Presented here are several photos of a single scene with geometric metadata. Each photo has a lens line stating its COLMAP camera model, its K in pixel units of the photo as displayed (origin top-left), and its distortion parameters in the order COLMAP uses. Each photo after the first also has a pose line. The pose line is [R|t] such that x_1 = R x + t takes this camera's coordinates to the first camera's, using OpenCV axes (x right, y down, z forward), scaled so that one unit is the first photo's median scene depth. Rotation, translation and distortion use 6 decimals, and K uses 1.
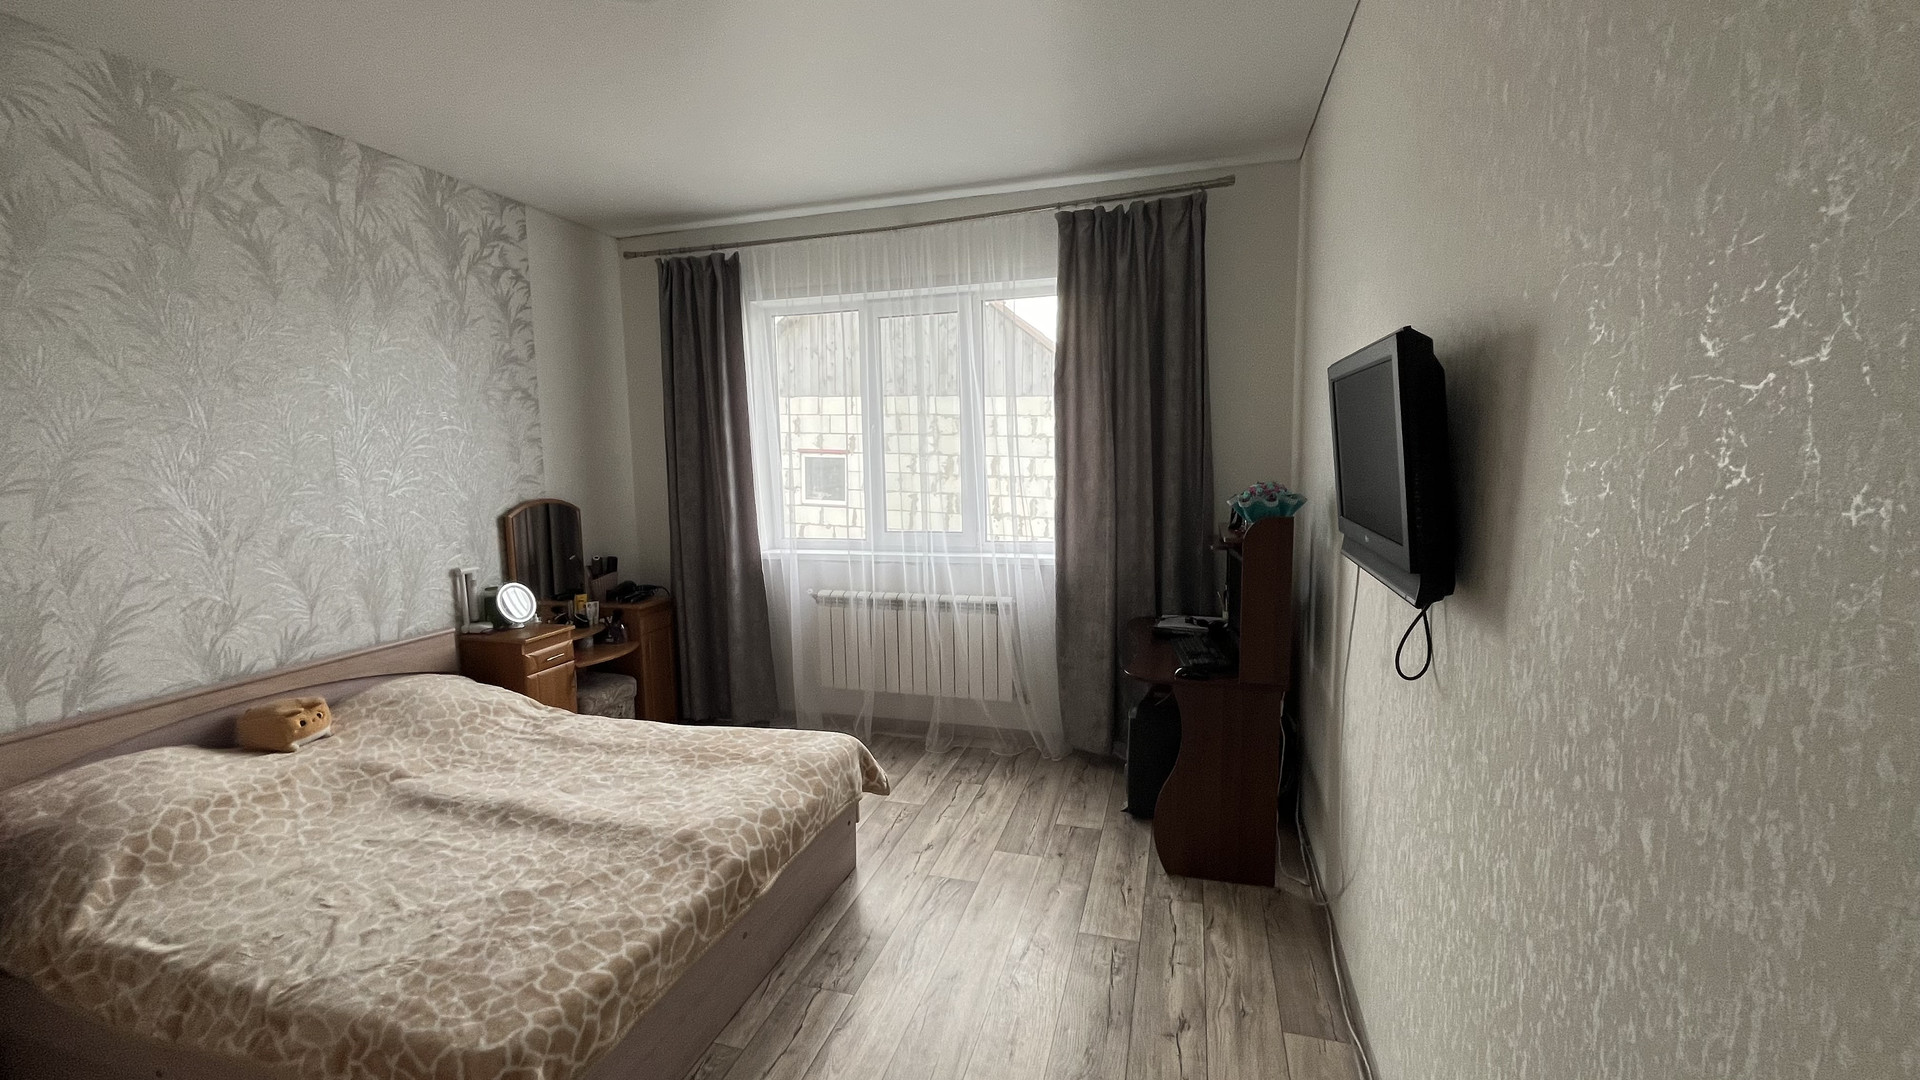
lens RADIAL K [[777.6, 0, 958.8], [0, 777.6, 537.3], [0, 0, 1]] dist [-0.002516, -0.000181]
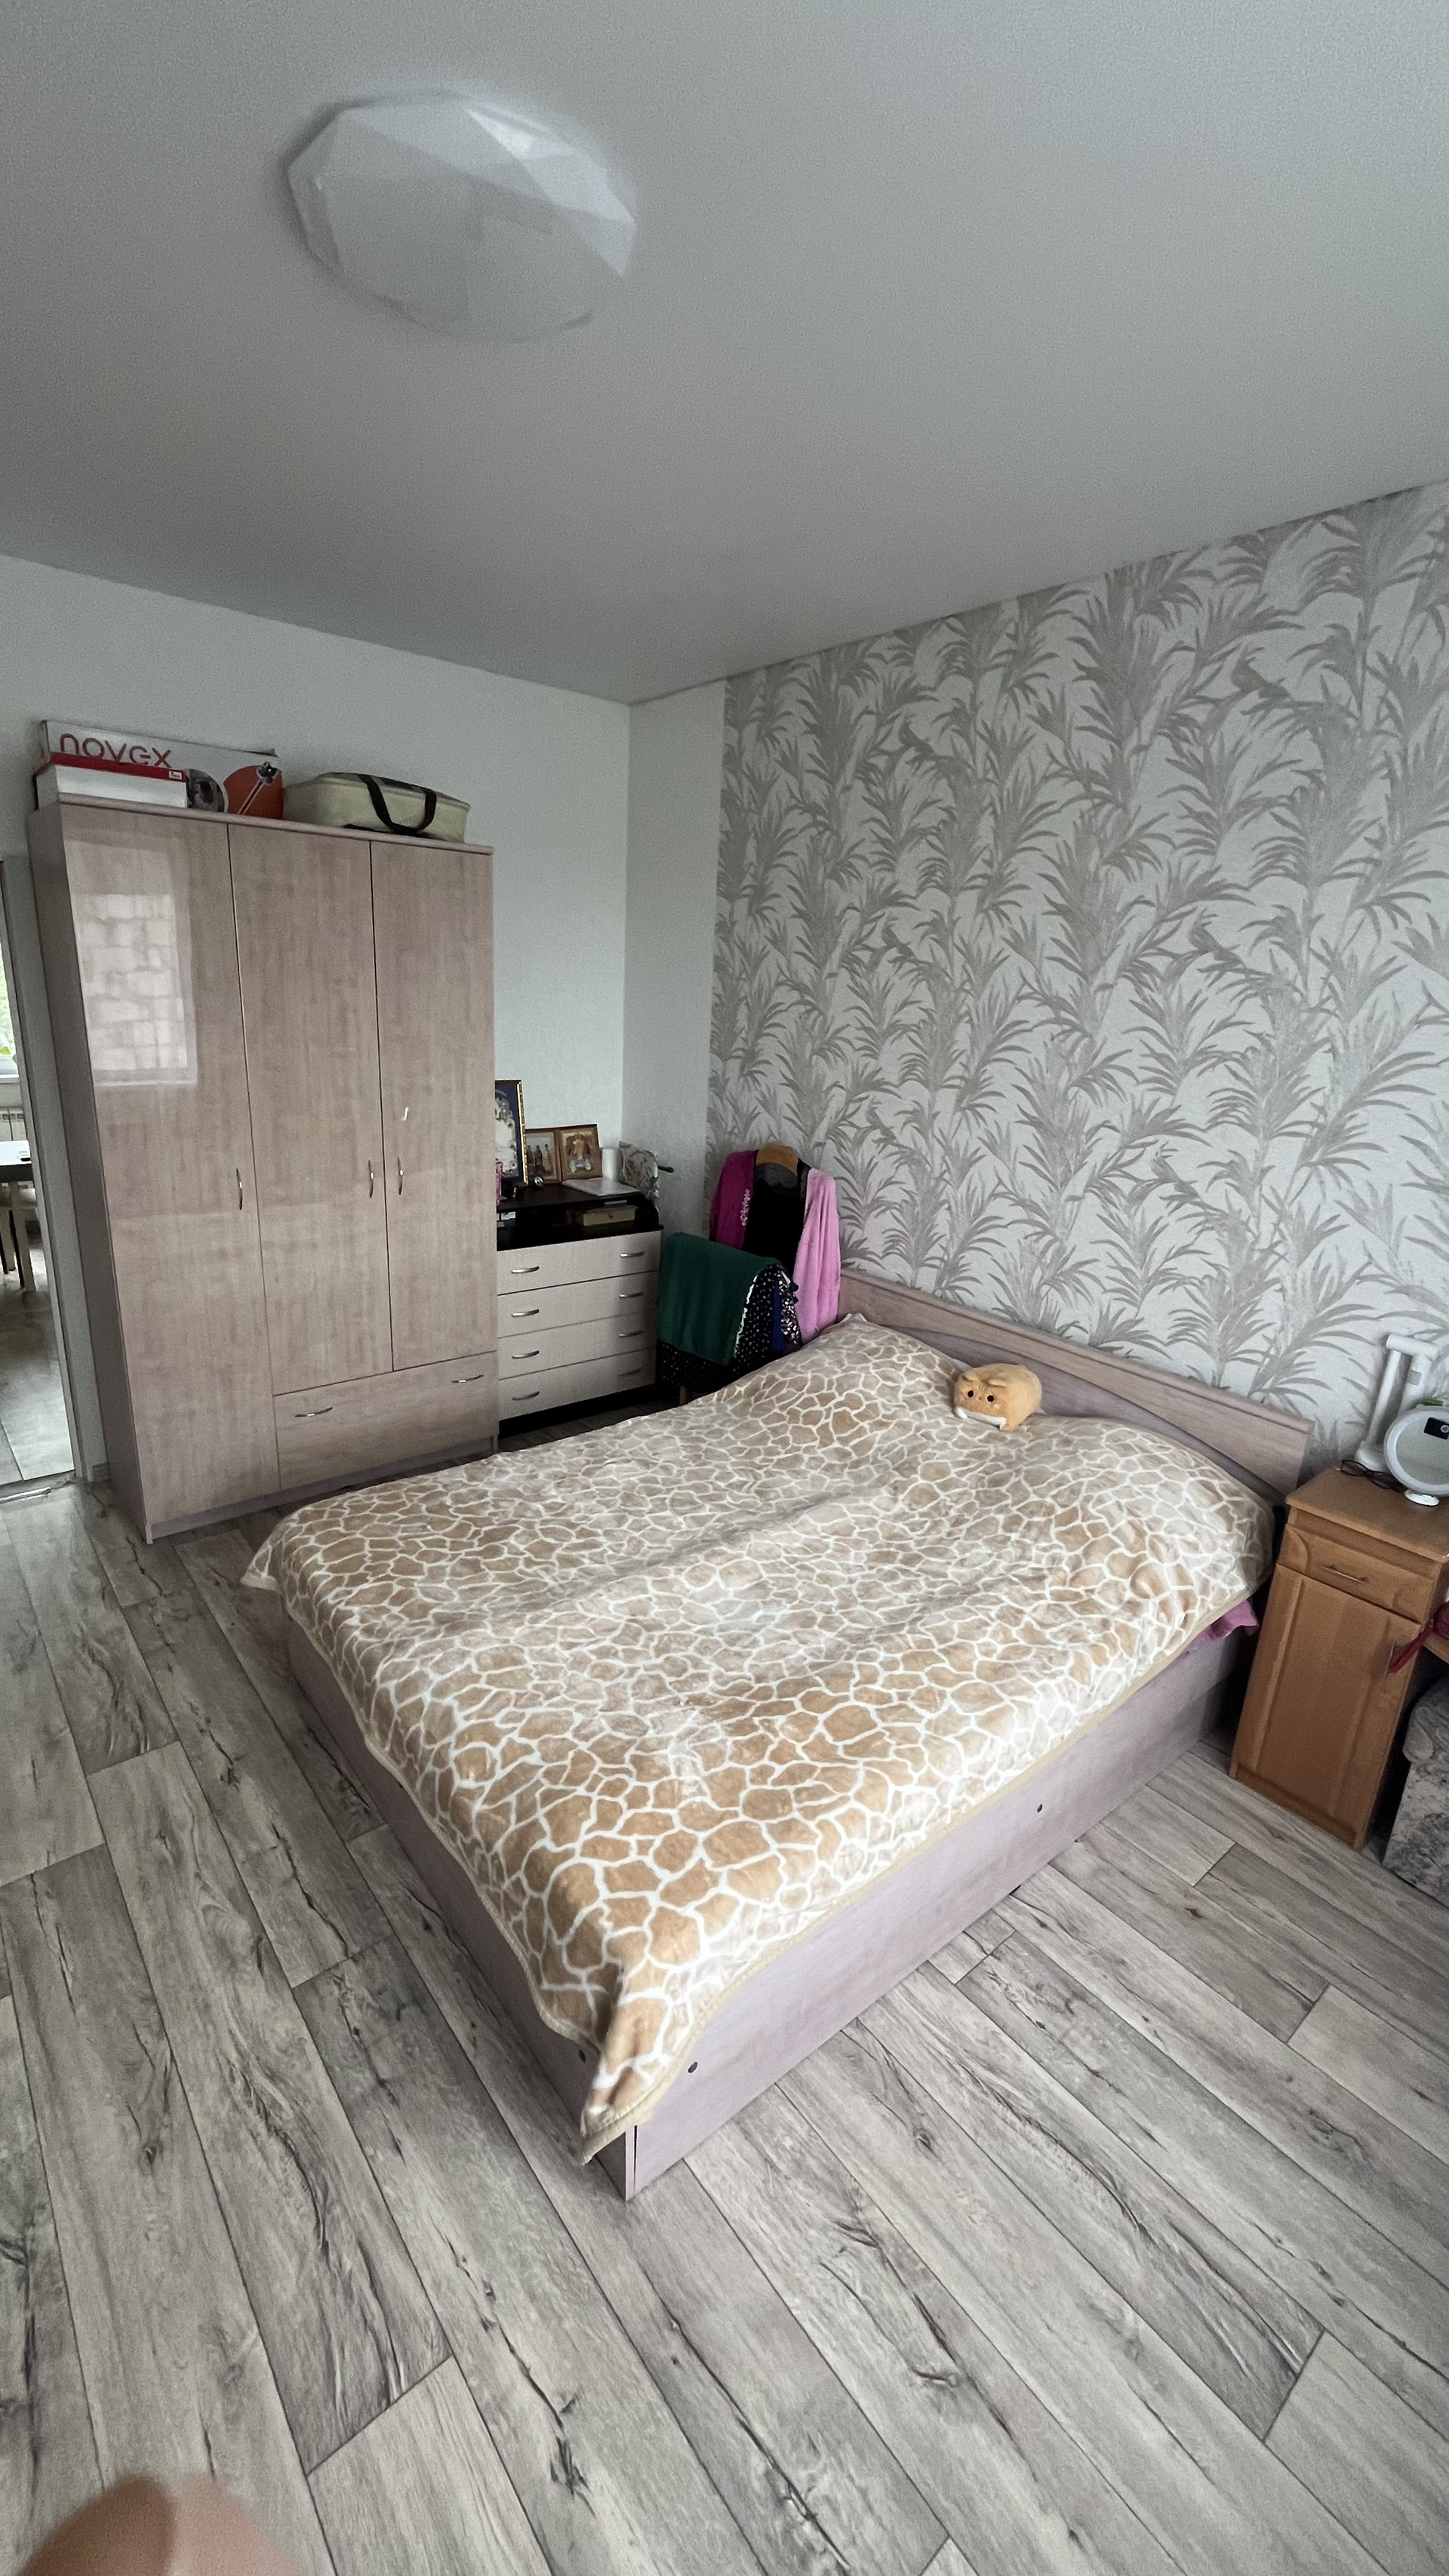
lens RADIAL K [[1043.2, 0, 728.2], [0, 1043.2, 1286.8], [0, 0, 1]] dist [-0.002516, -0.000181]
pose [[-0.558038, 0.227151, -0.798120, 0.170299], [-0.129445, 0.926201, 0.354111, -0.225370], [0.819657, 0.300921, -0.487452, 1.248465]]
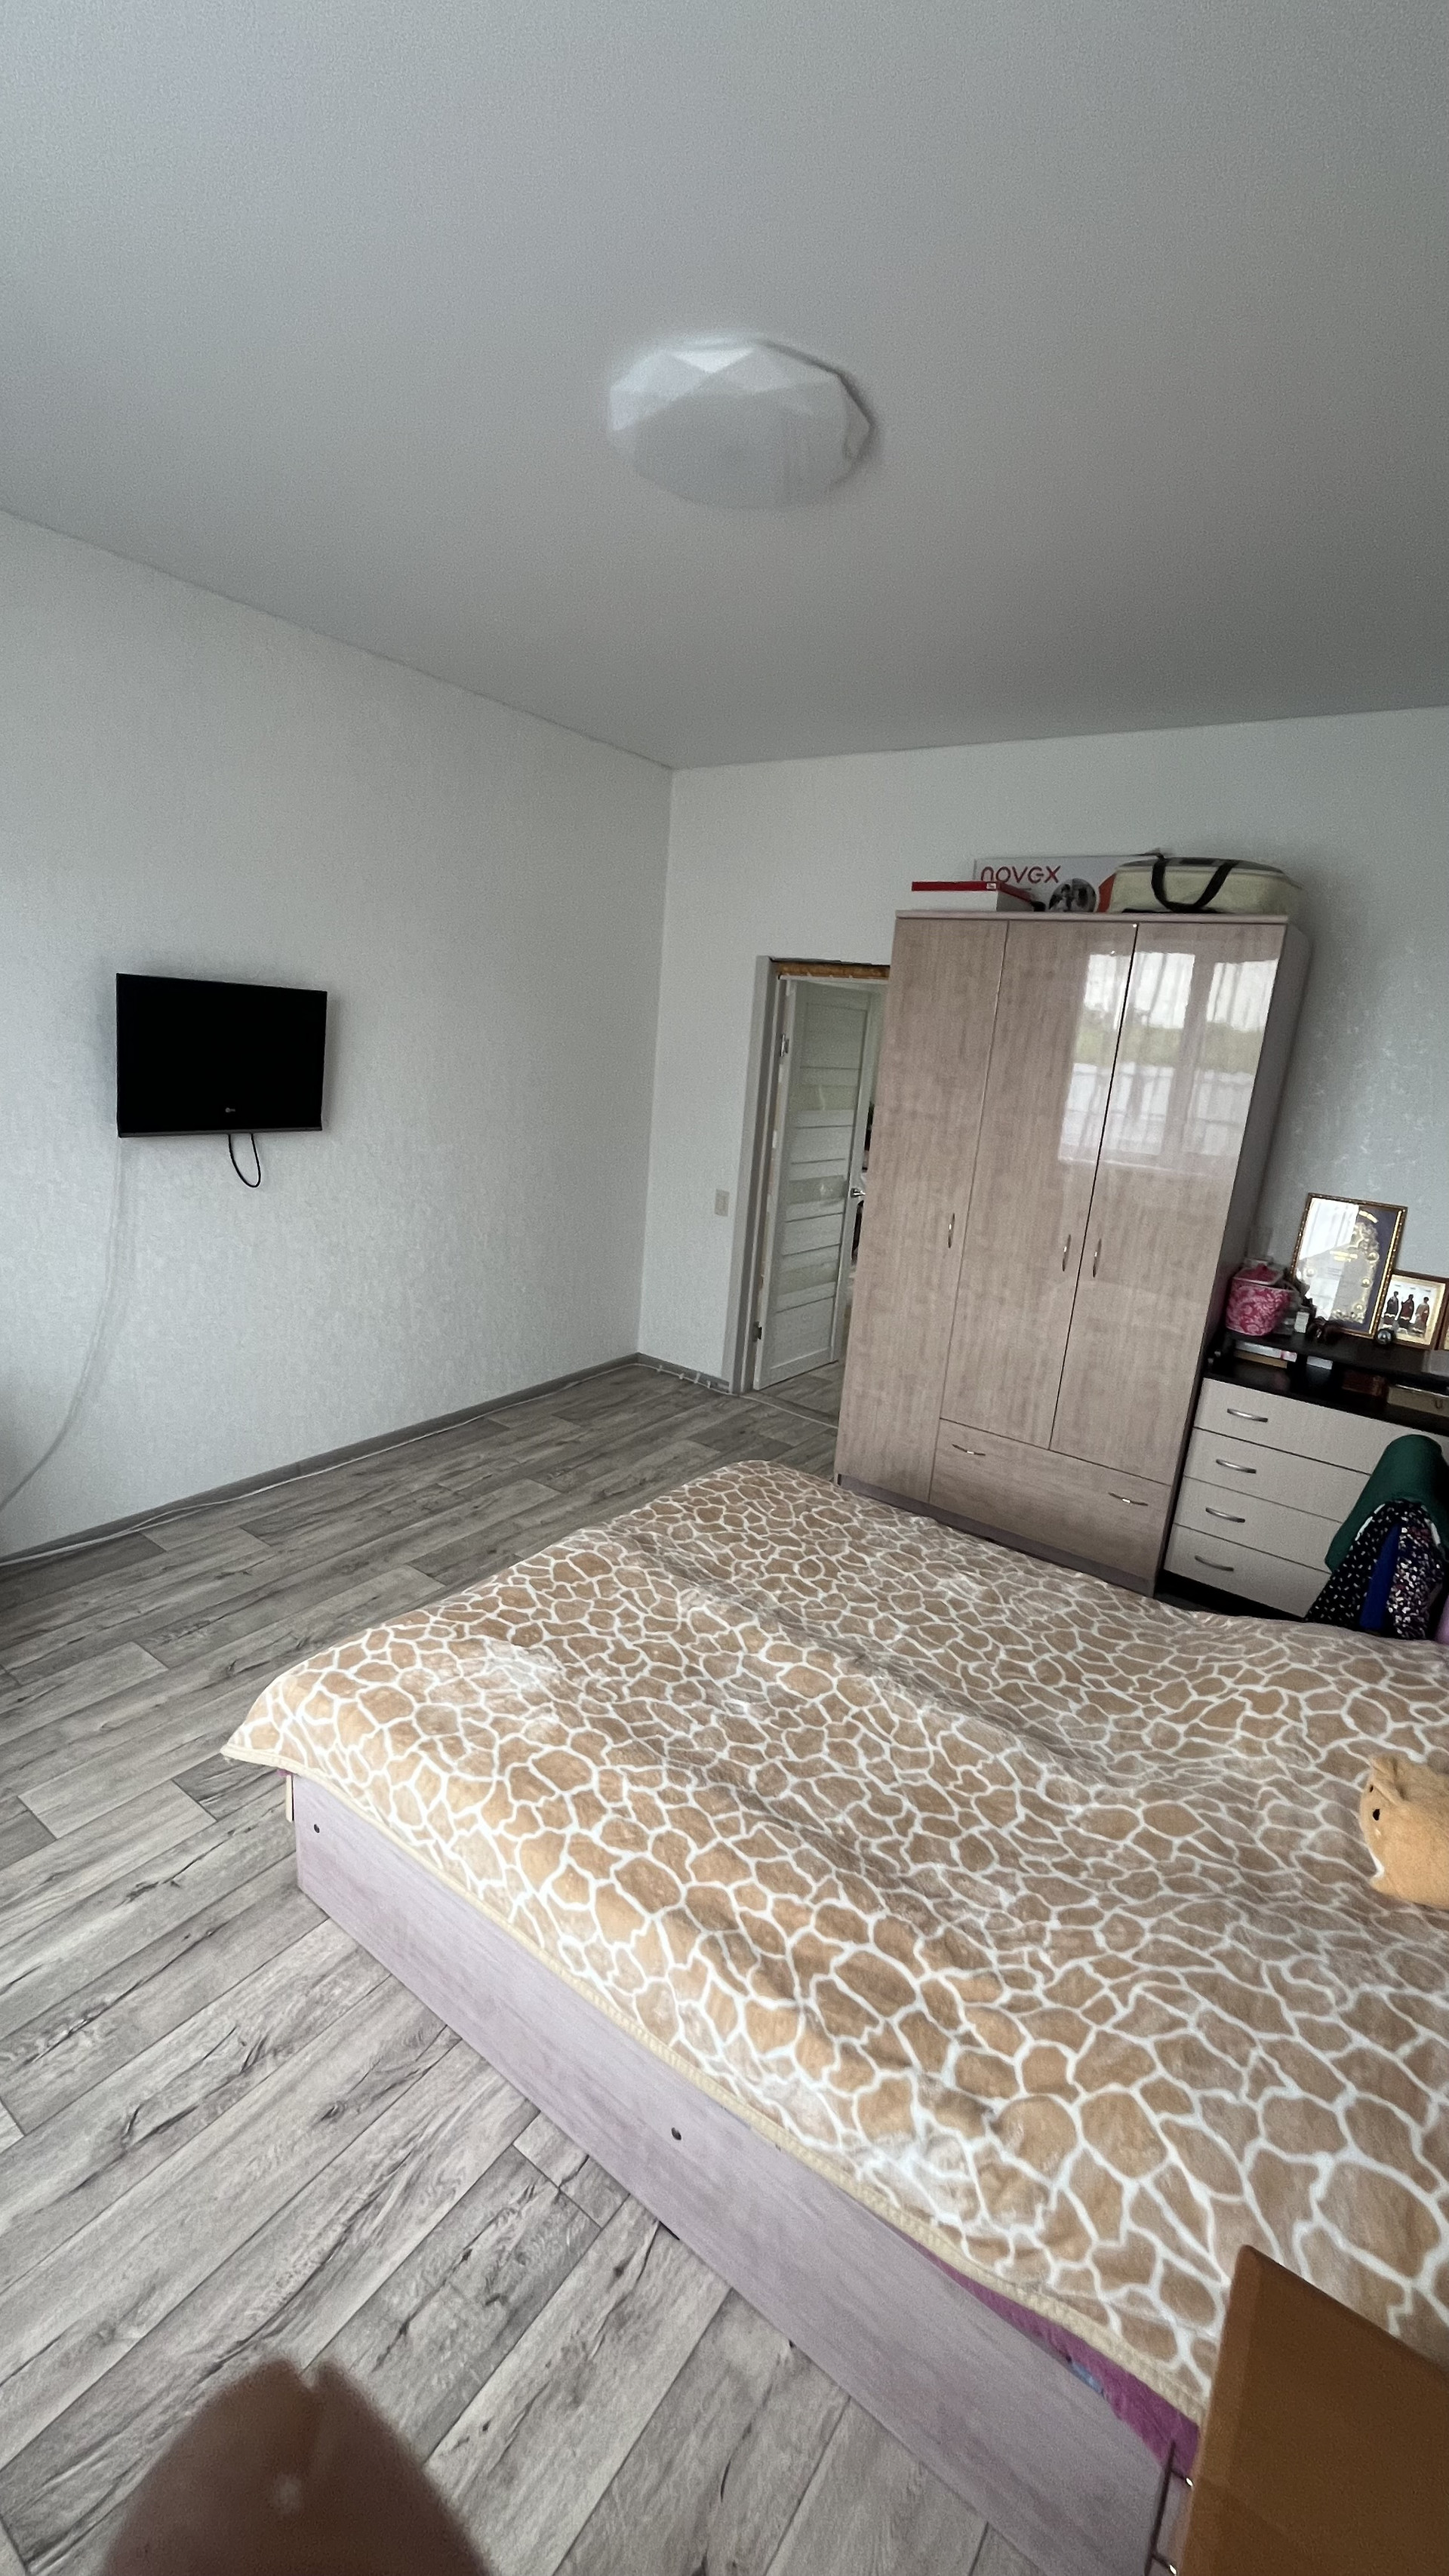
lens RADIAL K [[1043.2, 0, 725.3], [0, 1043.2, 1285.5], [0, 0, 1]] dist [-0.002516, -0.000181]
pose [[-0.943883, -0.134216, 0.301779, -0.607275], [-0.024348, 0.939498, 0.341689, -0.228498], [-0.329381, 0.315166, -0.890044, 1.510999]]
